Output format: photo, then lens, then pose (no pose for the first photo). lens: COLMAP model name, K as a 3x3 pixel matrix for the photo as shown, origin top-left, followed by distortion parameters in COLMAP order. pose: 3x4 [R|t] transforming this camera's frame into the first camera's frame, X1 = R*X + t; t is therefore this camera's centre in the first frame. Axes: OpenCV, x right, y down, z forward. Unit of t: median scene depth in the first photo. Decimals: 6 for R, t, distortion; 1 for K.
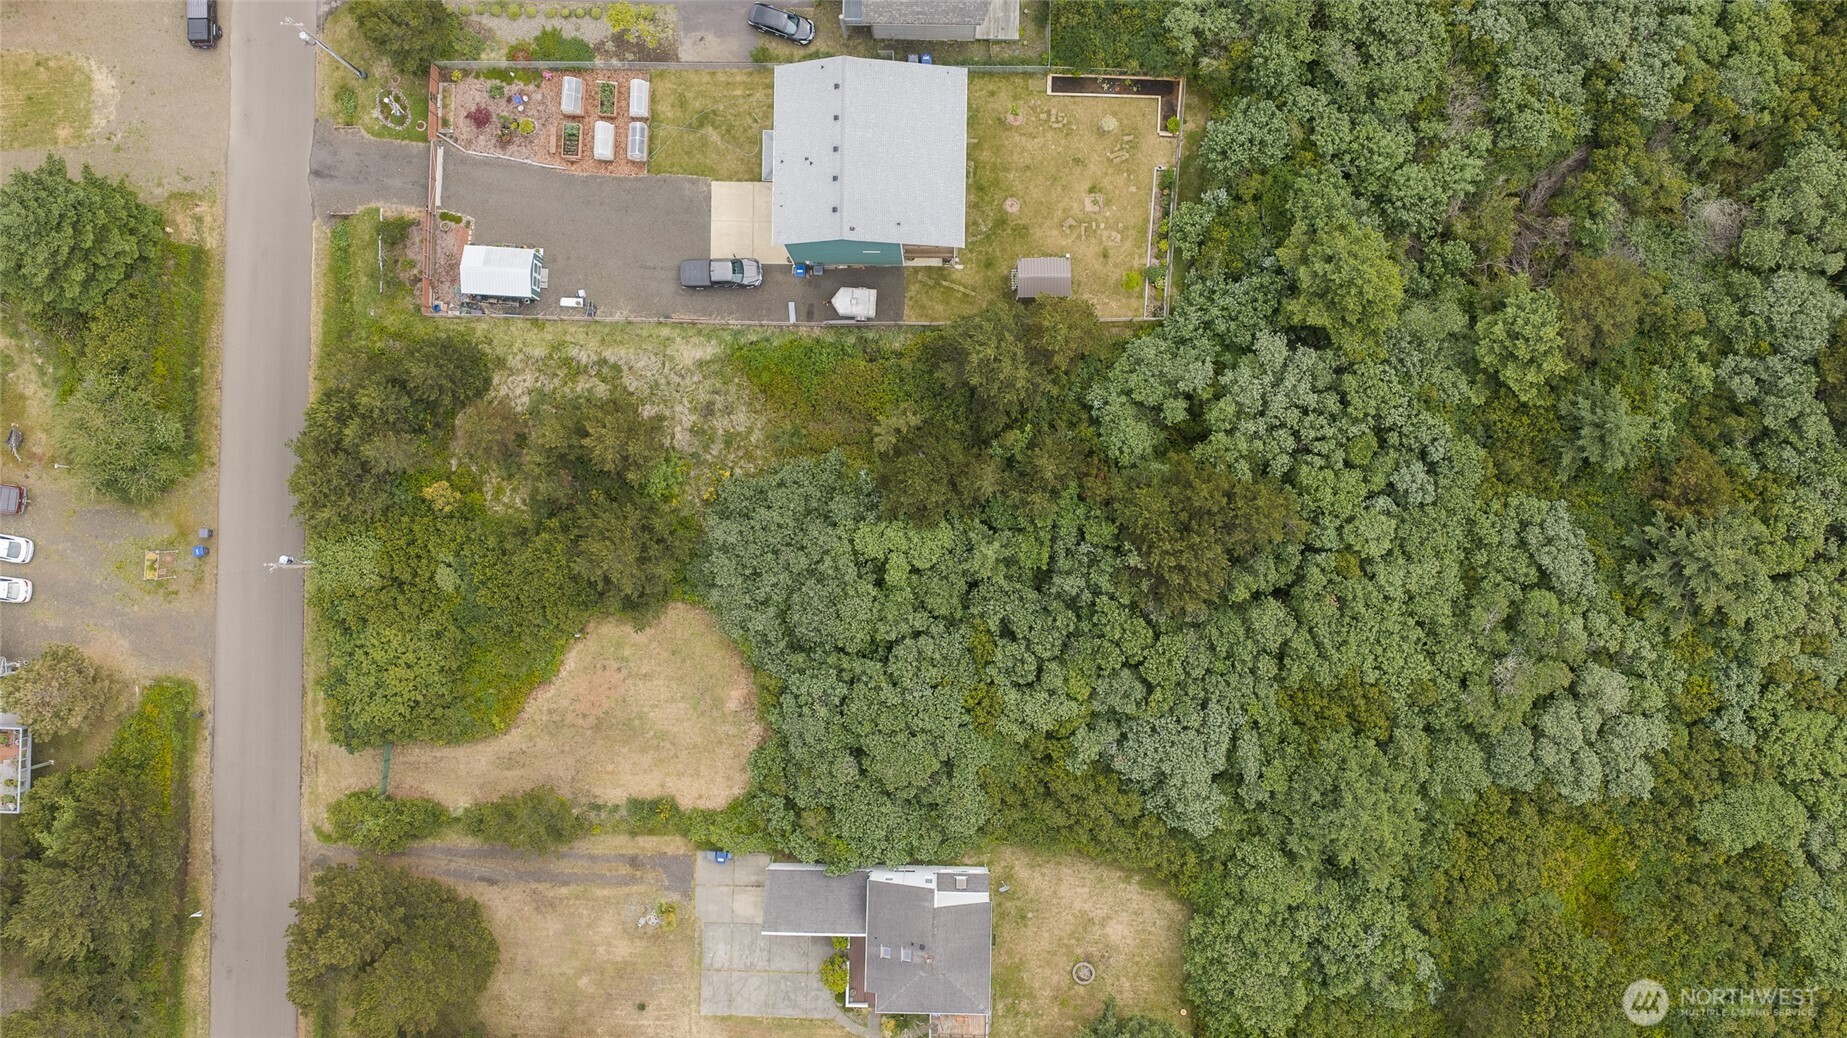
lens RADIAL K [[1519.3, 0, 929.8], [0, 1519.3, 520.0], [0, 0, 1]] dist [0.030285, -0.066820]
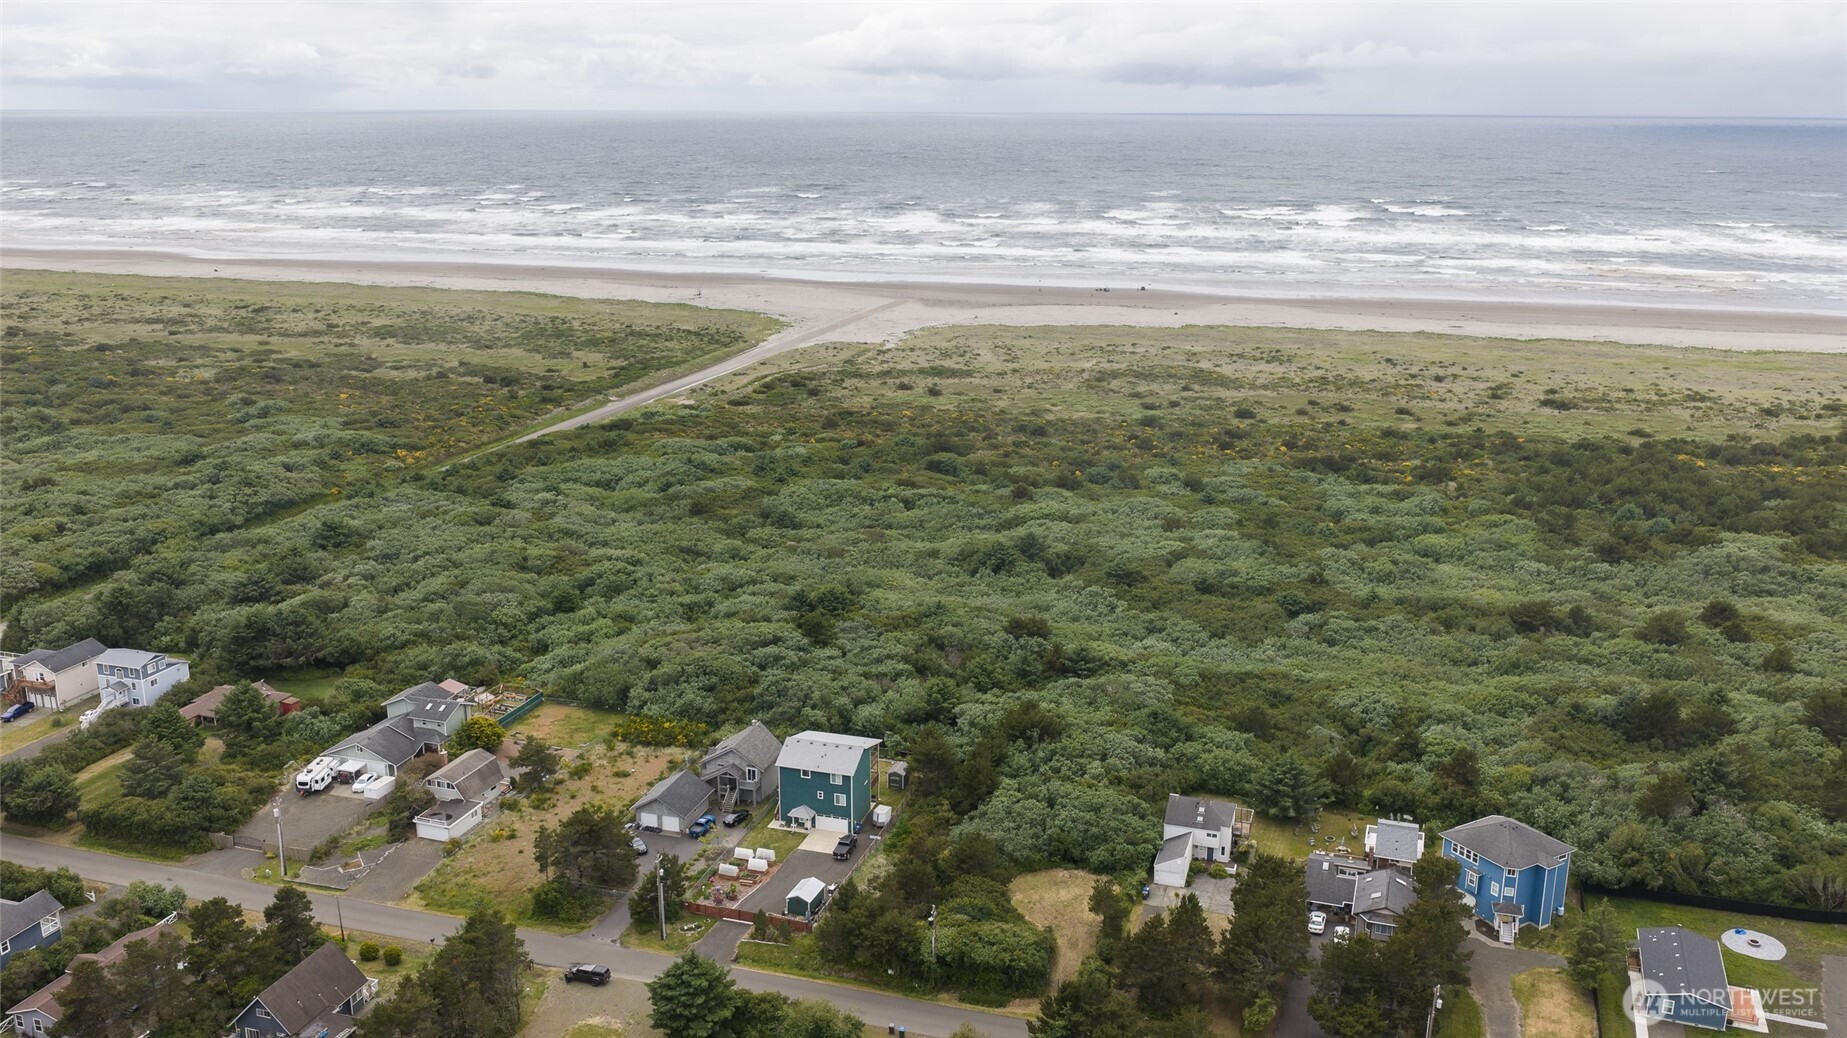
lens RADIAL K [[1519.3, 0, 929.8], [0, 1519.3, 520.0], [0, 0, 1]] dist [0.030285, -0.066820]
pose [[0.277007, -0.245282, 0.929034, -1.827043], [0.960735, 0.086772, -0.263550, 0.419703], [-0.015970, 0.965561, 0.259688, 0.095704]]
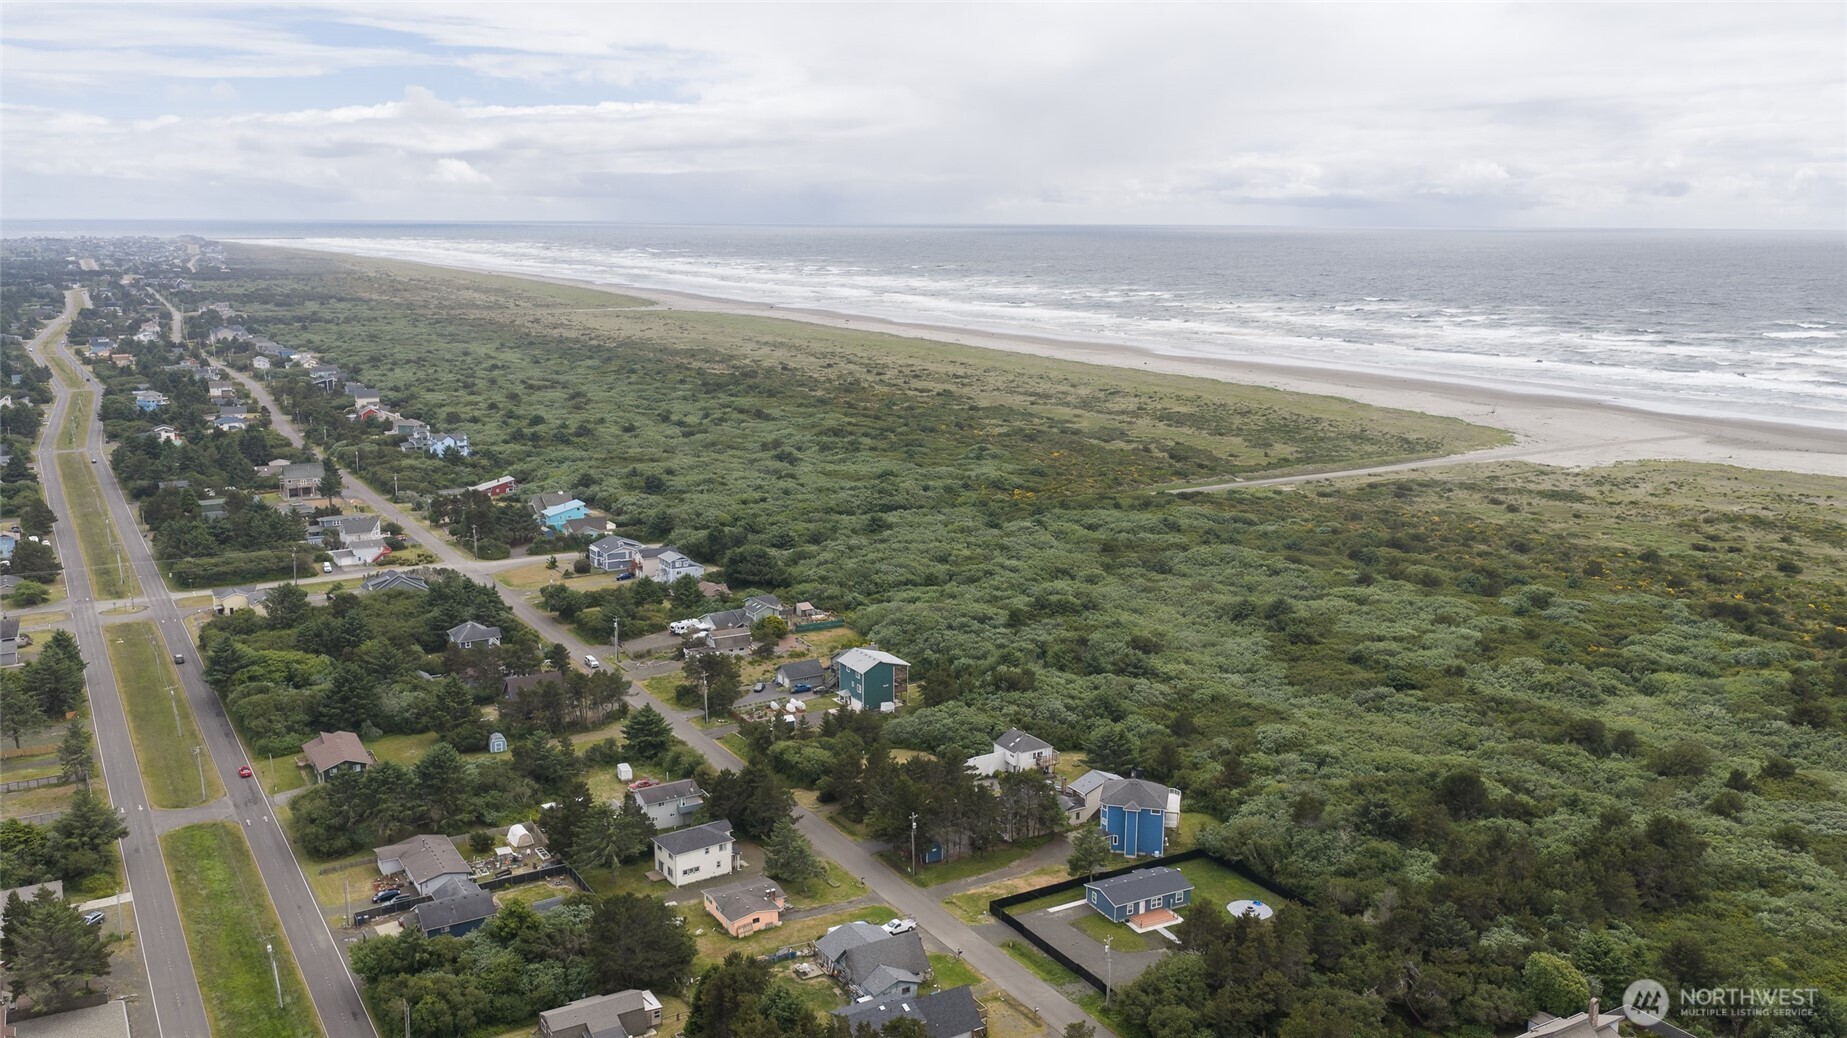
lens RADIAL K [[1519.3, 0, 929.8], [0, 1519.3, 520.0], [0, 0, 1]] dist [0.030285, -0.066820]
pose [[0.845851, -0.092428, 0.525351, -1.599872], [0.533114, 0.179815, -0.826714, 2.446880], [-0.018055, 0.979348, 0.201372, -0.013249]]
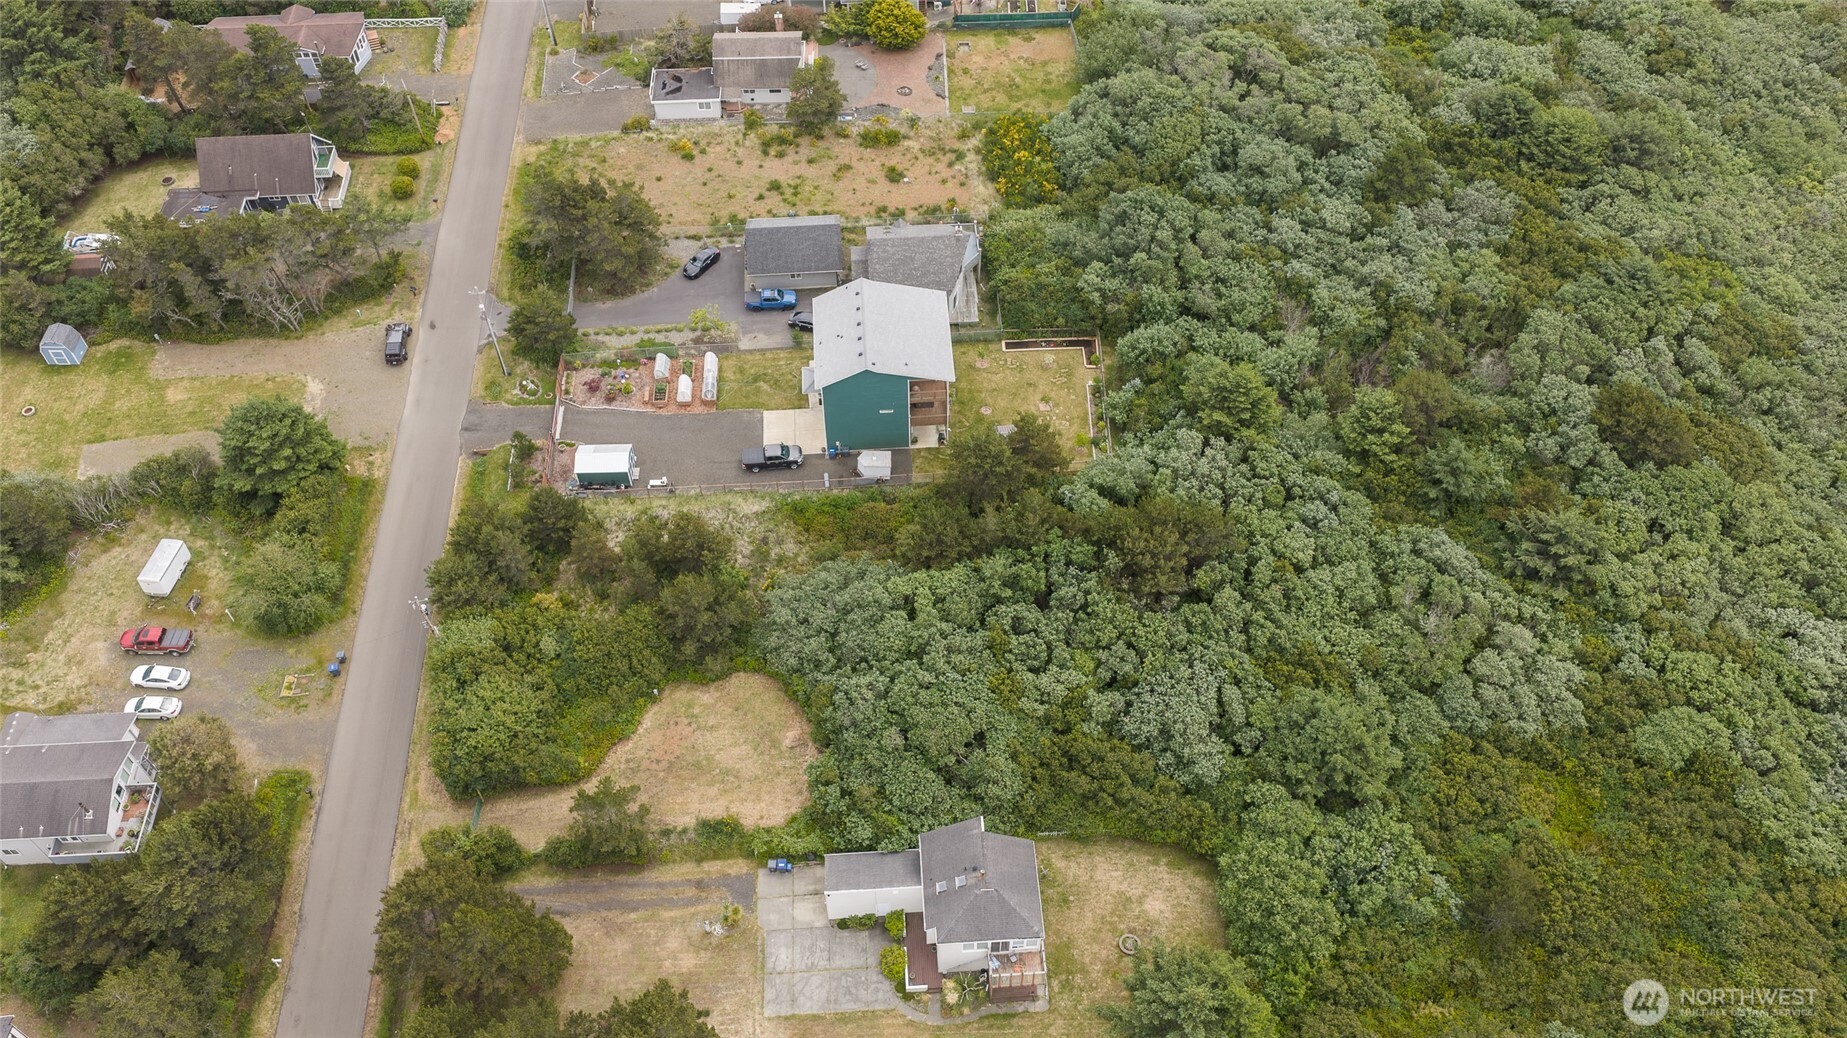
lens RADIAL K [[1519.3, 0, 929.8], [0, 1519.3, 520.0], [0, 0, 1]] dist [0.030285, -0.066820]
pose [[0.996715, -0.061484, 0.052715, -0.074617], [0.080896, 0.786899, -0.611757, 0.706721], [-0.003868, 0.614011, 0.789288, -0.007402]]
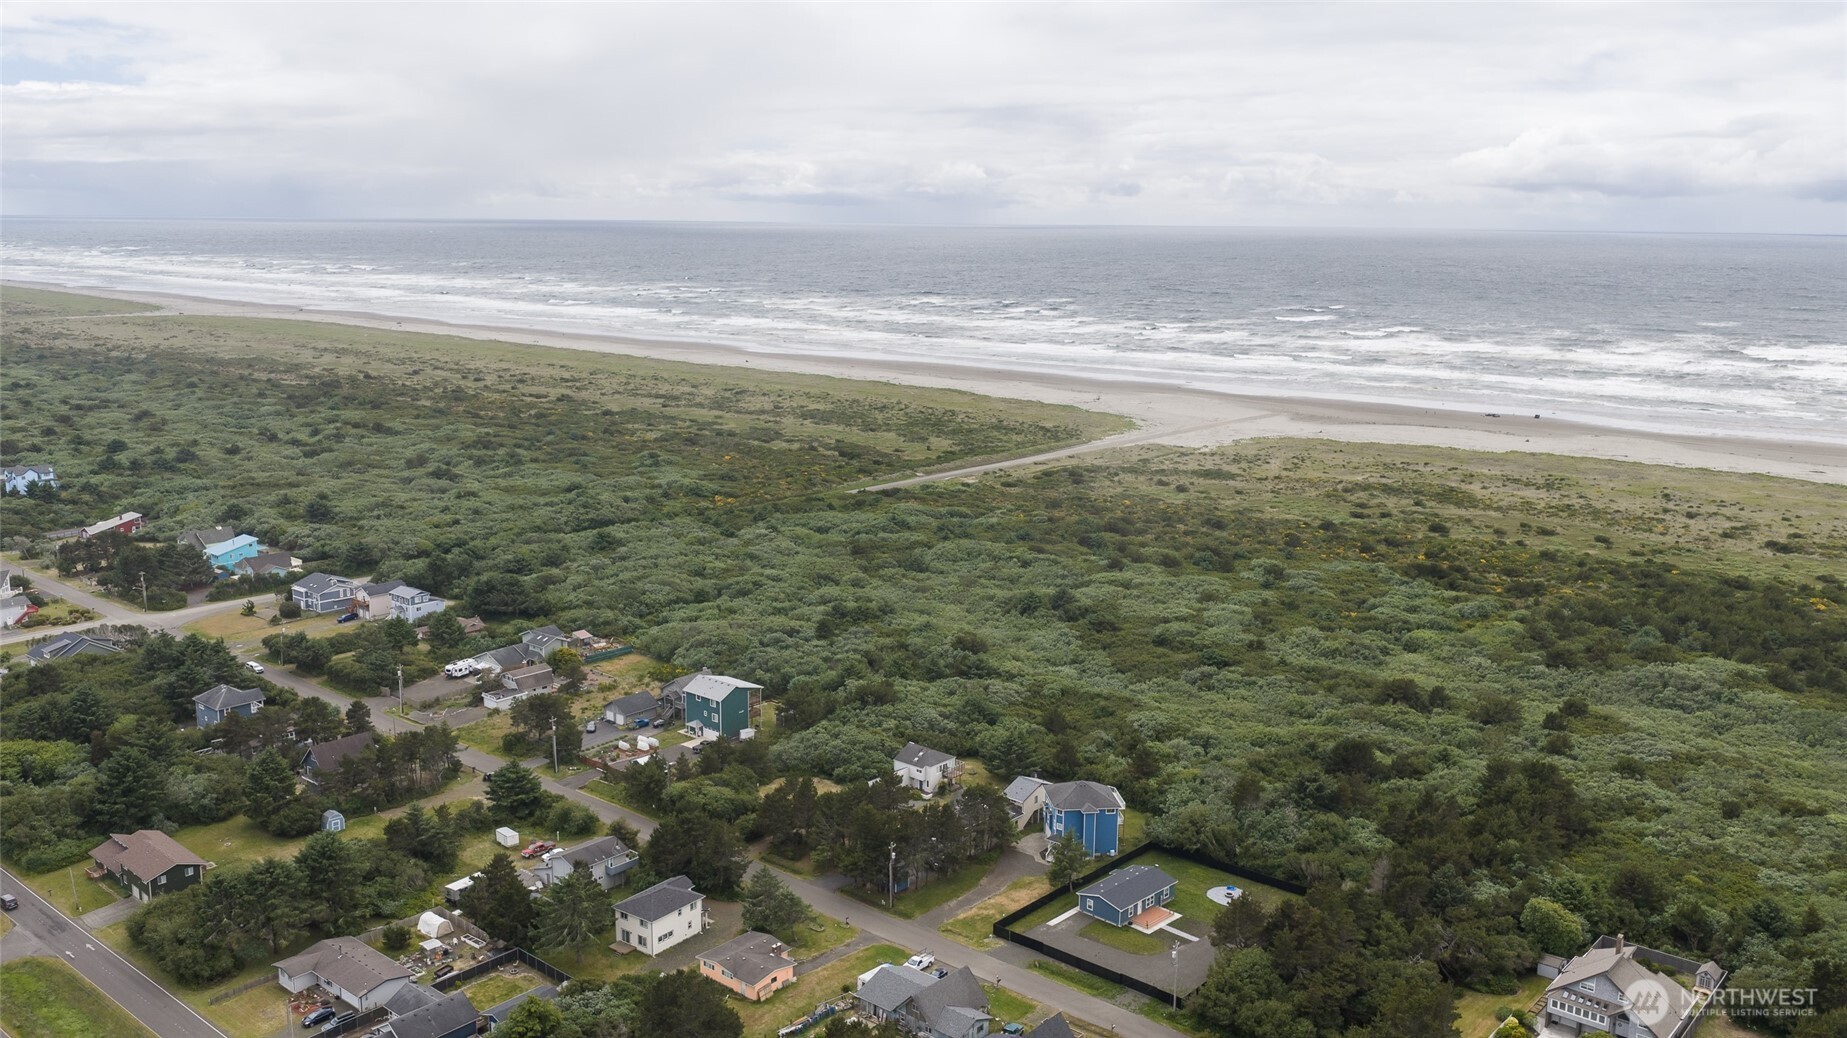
lens RADIAL K [[1519.3, 0, 929.8], [0, 1519.3, 520.0], [0, 0, 1]] dist [0.030285, -0.066820]
pose [[0.634204, -0.138670, 0.760629, -2.039908], [0.772839, 0.142309, -0.618440, 1.927177], [-0.022485, 0.980061, 0.197422, -0.006461]]
